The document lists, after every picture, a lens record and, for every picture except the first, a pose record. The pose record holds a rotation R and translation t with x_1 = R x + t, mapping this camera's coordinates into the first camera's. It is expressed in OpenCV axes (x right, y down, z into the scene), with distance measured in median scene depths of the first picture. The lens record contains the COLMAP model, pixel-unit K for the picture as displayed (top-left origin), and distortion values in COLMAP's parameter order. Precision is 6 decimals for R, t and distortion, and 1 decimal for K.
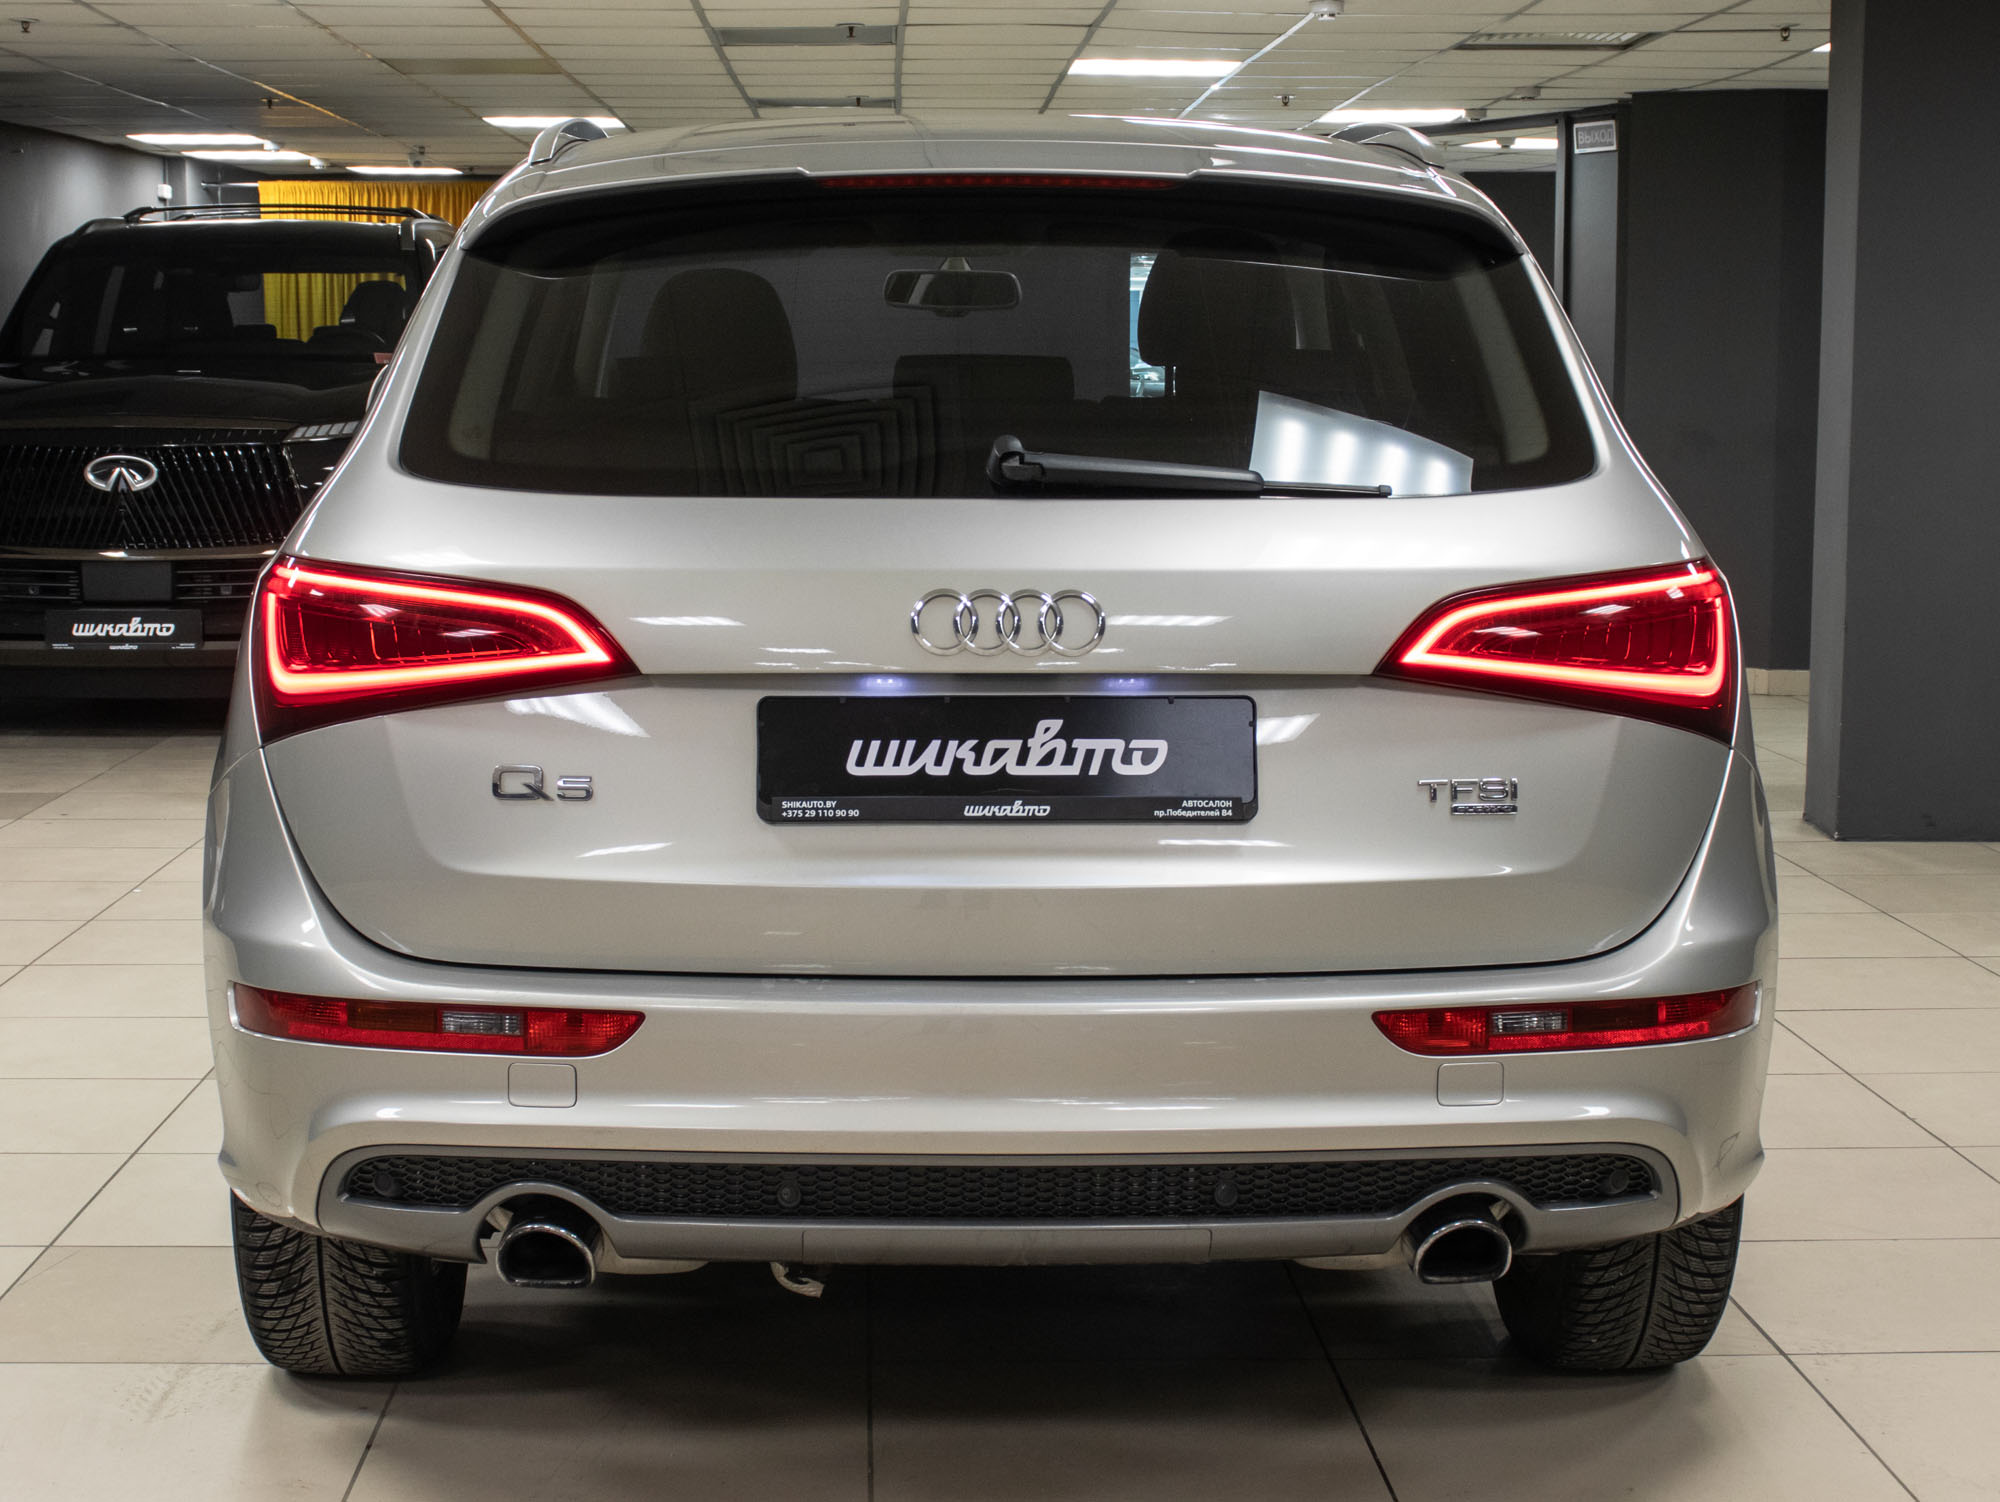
lens RADIAL K [[3450.3, 0, 1001.6], [0, 3450.3, 741.2], [0, 0, 1]] dist [-0.083723, 0.000000]
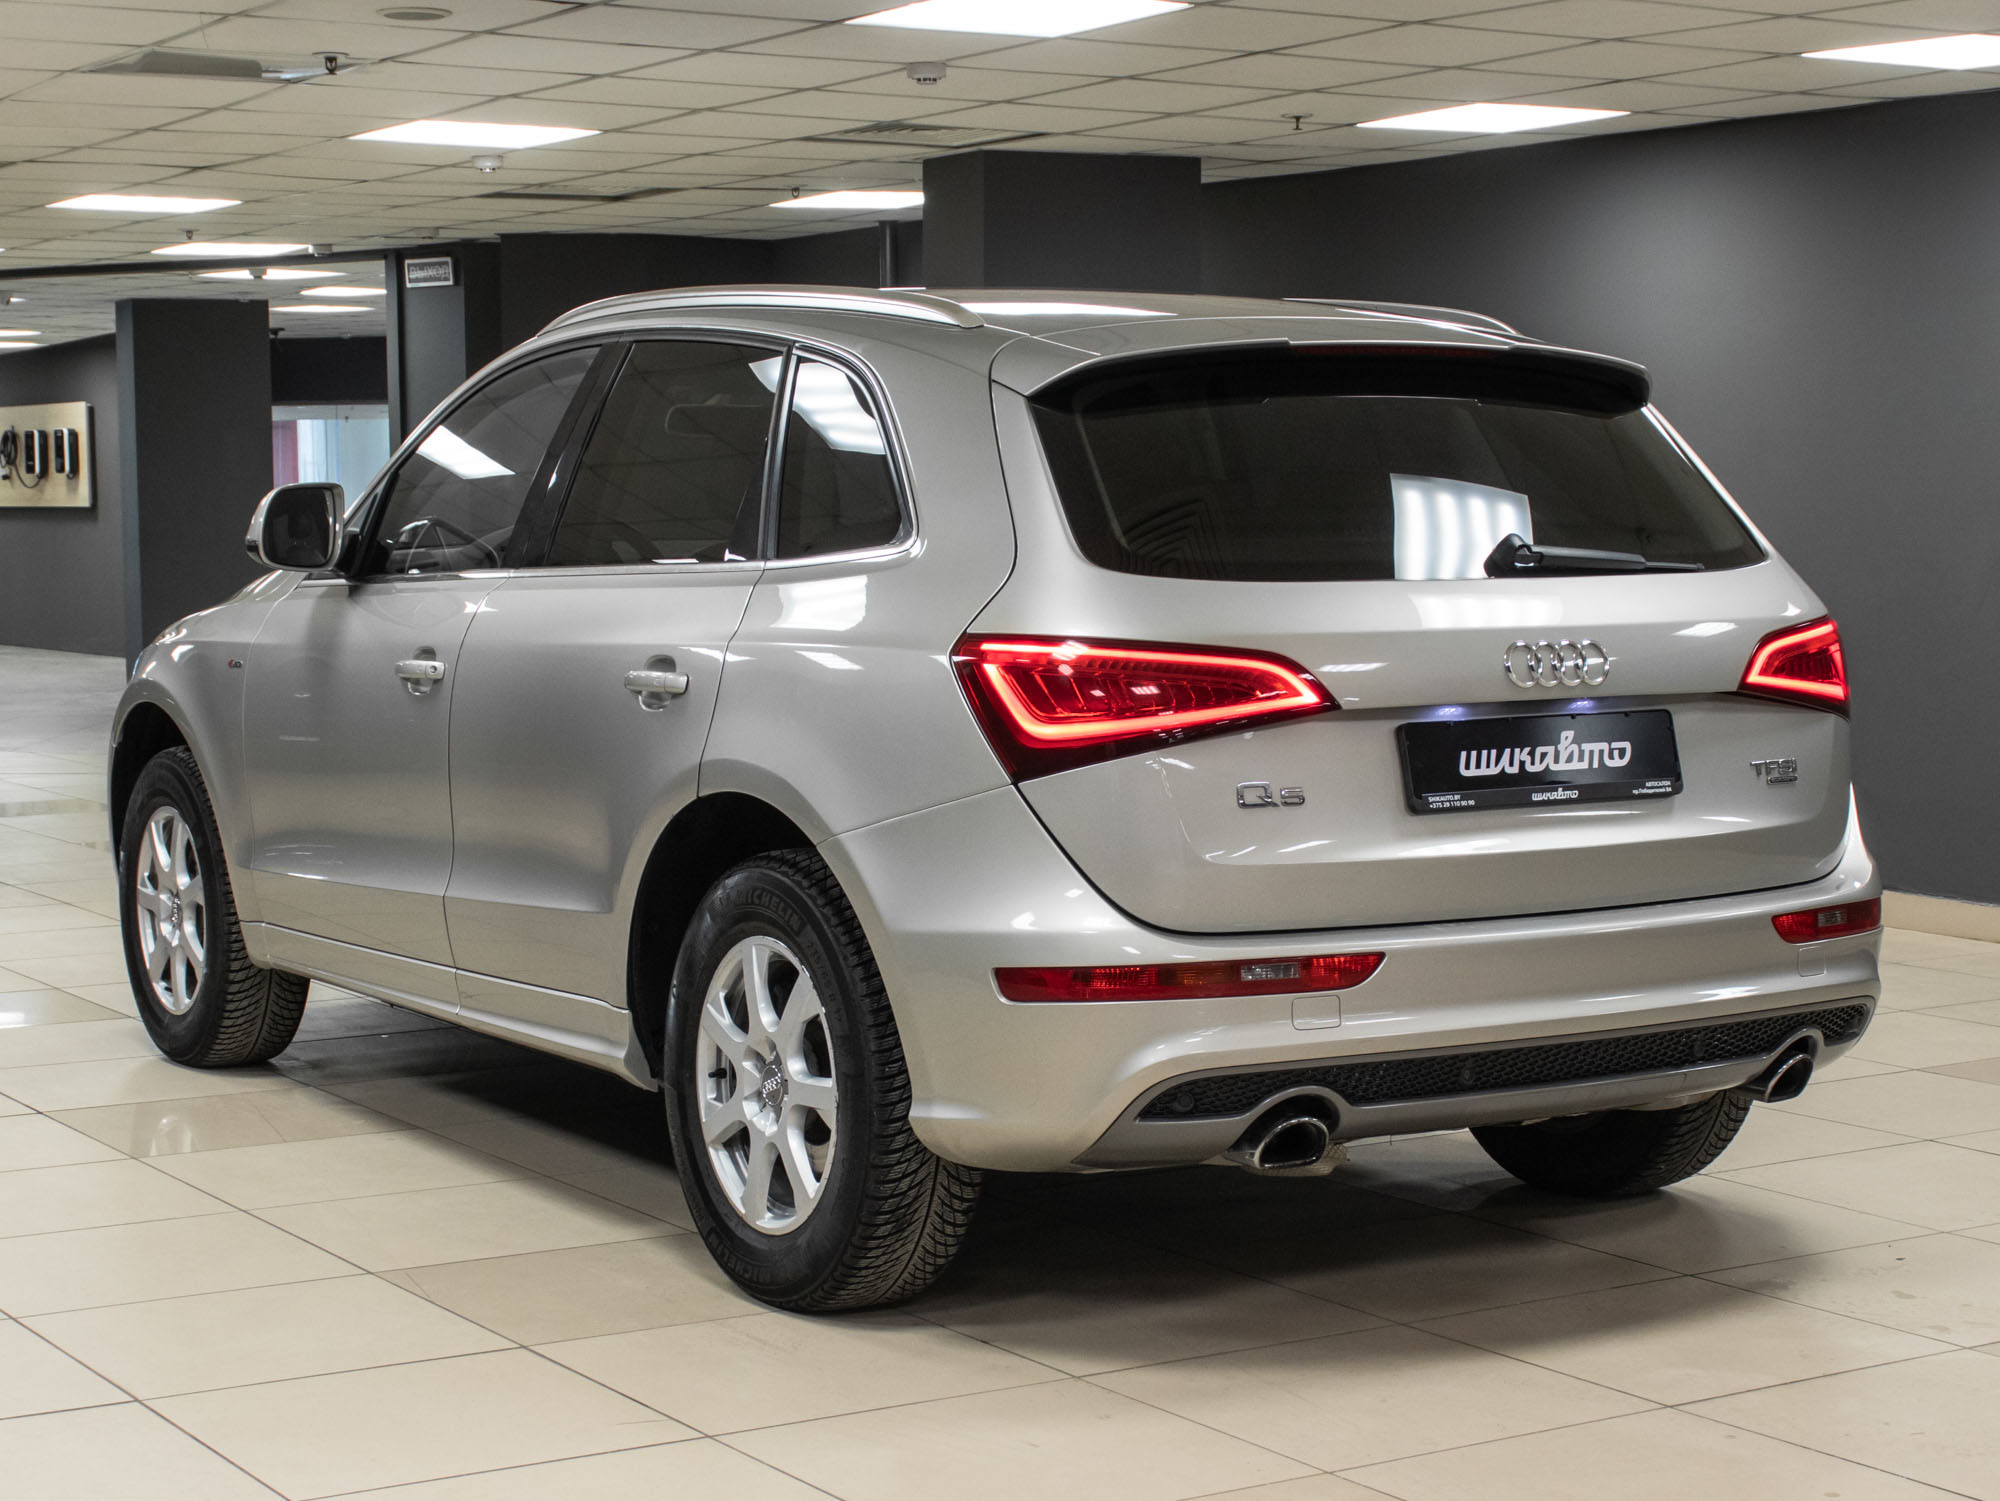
lens RADIAL K [[3450.3, 0, 988.7], [0, 3450.3, 760.9], [0, 0, 1]] dist [-0.083723, 0.000000]
pose [[0.870374, -0.047741, 0.490072, -0.895033], [0.061201, 0.998060, -0.011467, 0.007871], [-0.488574, 0.039973, 0.871607, -0.125443]]
